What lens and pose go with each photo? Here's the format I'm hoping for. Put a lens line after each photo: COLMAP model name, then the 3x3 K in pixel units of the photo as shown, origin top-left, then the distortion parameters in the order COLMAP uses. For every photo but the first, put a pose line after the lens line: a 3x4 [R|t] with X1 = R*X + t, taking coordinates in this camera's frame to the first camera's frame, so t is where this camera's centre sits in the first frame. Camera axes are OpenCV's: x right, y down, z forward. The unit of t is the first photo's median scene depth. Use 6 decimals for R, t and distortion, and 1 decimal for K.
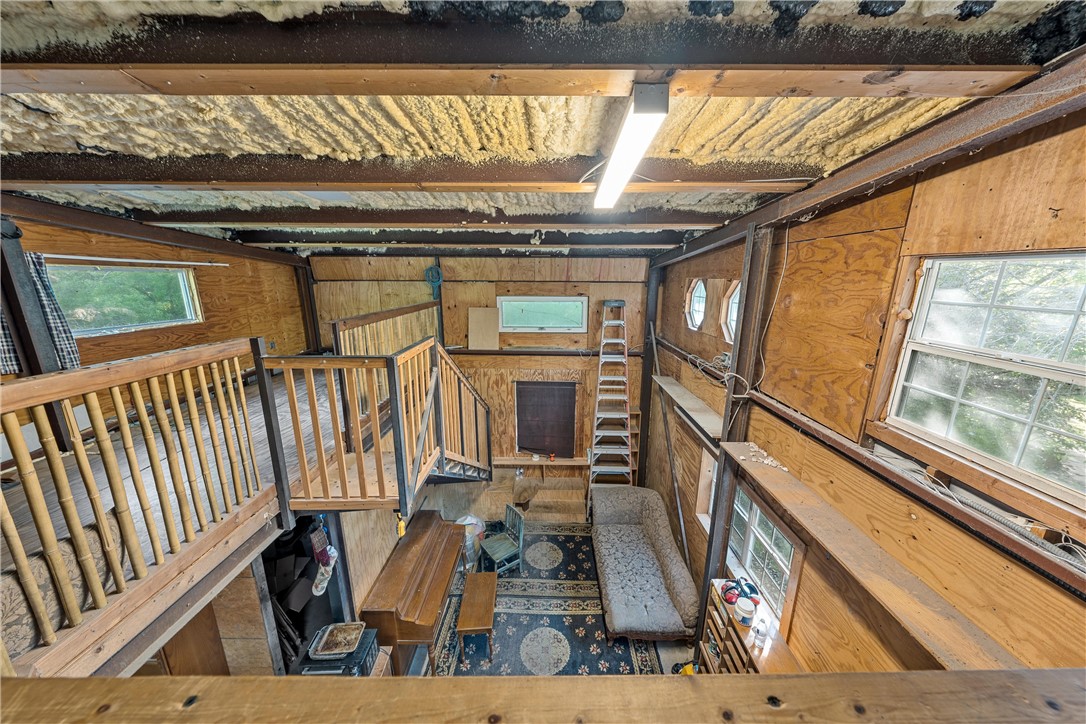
lens RADIAL K [[360.6, 0, 543.0], [0, 360.6, 362.0], [0, 0, 1]] dist [0.000027, -0.000005]
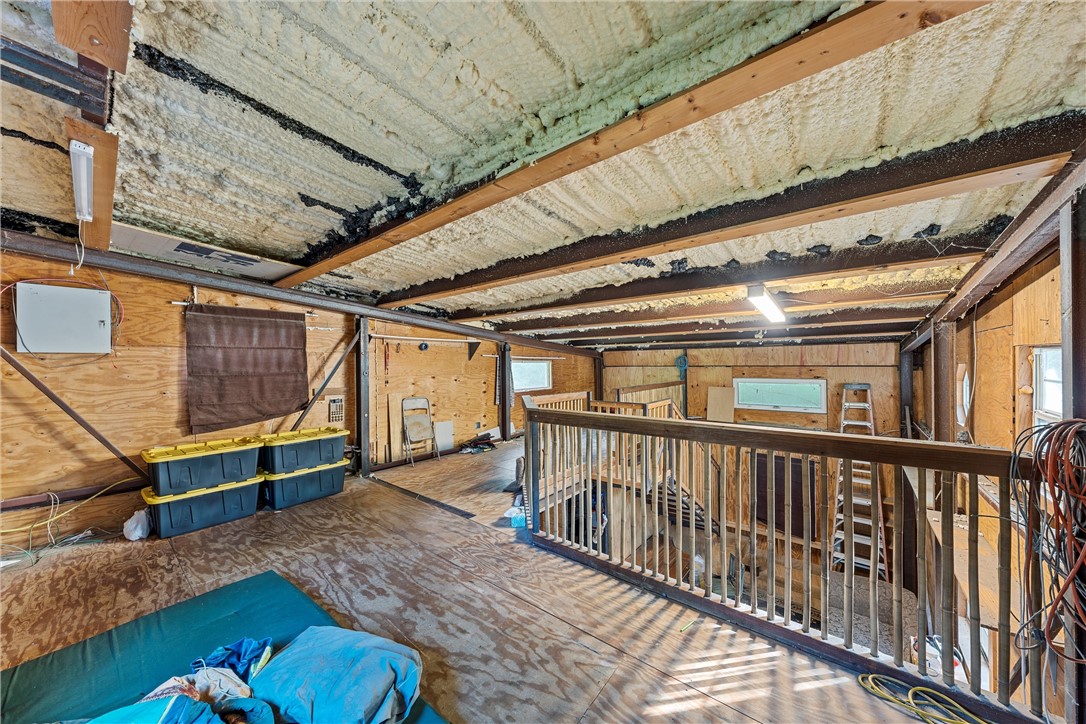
lens RADIAL K [[376.4, 0, 543.0], [0, 376.4, 362.0], [0, 0, 1]] dist [-0.027566, -0.000010]
pose [[0.778013, -0.013264, -0.628108, 0.172993], [-0.131607, 0.974154, -0.183587, 0.084223], [0.614309, 0.225496, 0.756159, -0.376897]]
